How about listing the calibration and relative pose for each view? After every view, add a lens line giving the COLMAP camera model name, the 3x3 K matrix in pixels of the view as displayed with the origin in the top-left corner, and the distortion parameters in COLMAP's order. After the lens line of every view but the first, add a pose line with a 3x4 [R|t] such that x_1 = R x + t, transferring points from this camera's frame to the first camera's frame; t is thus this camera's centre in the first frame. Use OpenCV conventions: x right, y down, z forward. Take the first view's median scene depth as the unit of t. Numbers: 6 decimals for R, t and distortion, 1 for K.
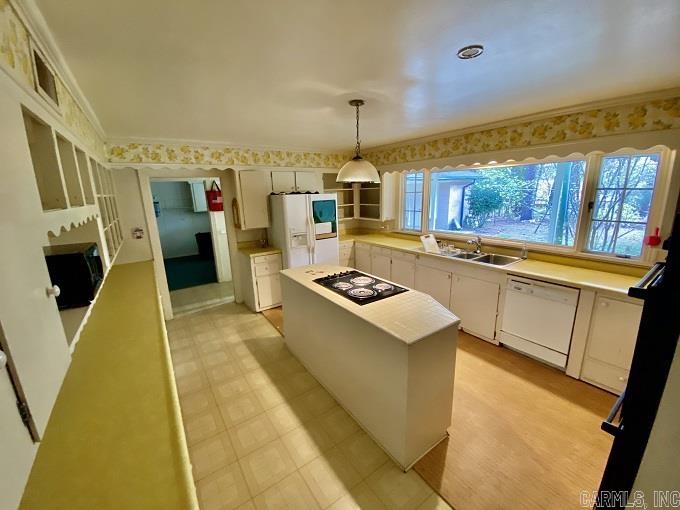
lens RADIAL K [[274.3, 0, 335.6], [0, 274.3, 254.6], [0, 0, 1]] dist [0.046508, -0.034336]
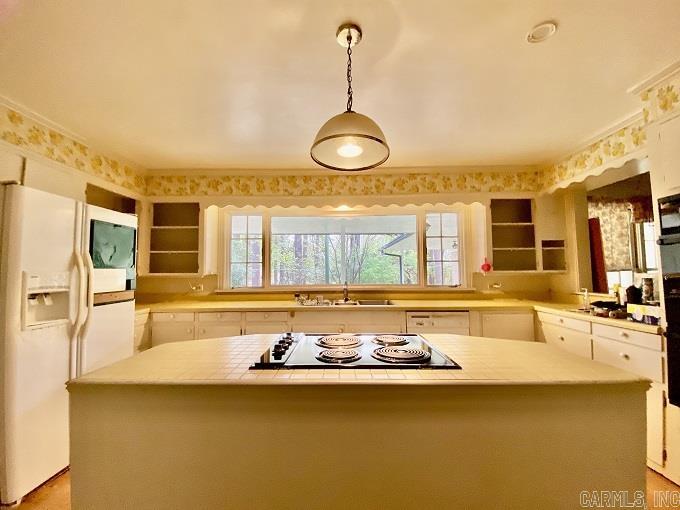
lens RADIAL K [[274.3, 0, 335.6], [0, 274.3, 254.6], [0, 0, 1]] dist [0.046508, -0.034336]
pose [[0.577393, 0.078541, 0.812680, -0.238201], [0.172444, 0.961177, -0.215410, 0.033456], [-0.798048, 0.264518, 0.541433, 0.474765]]
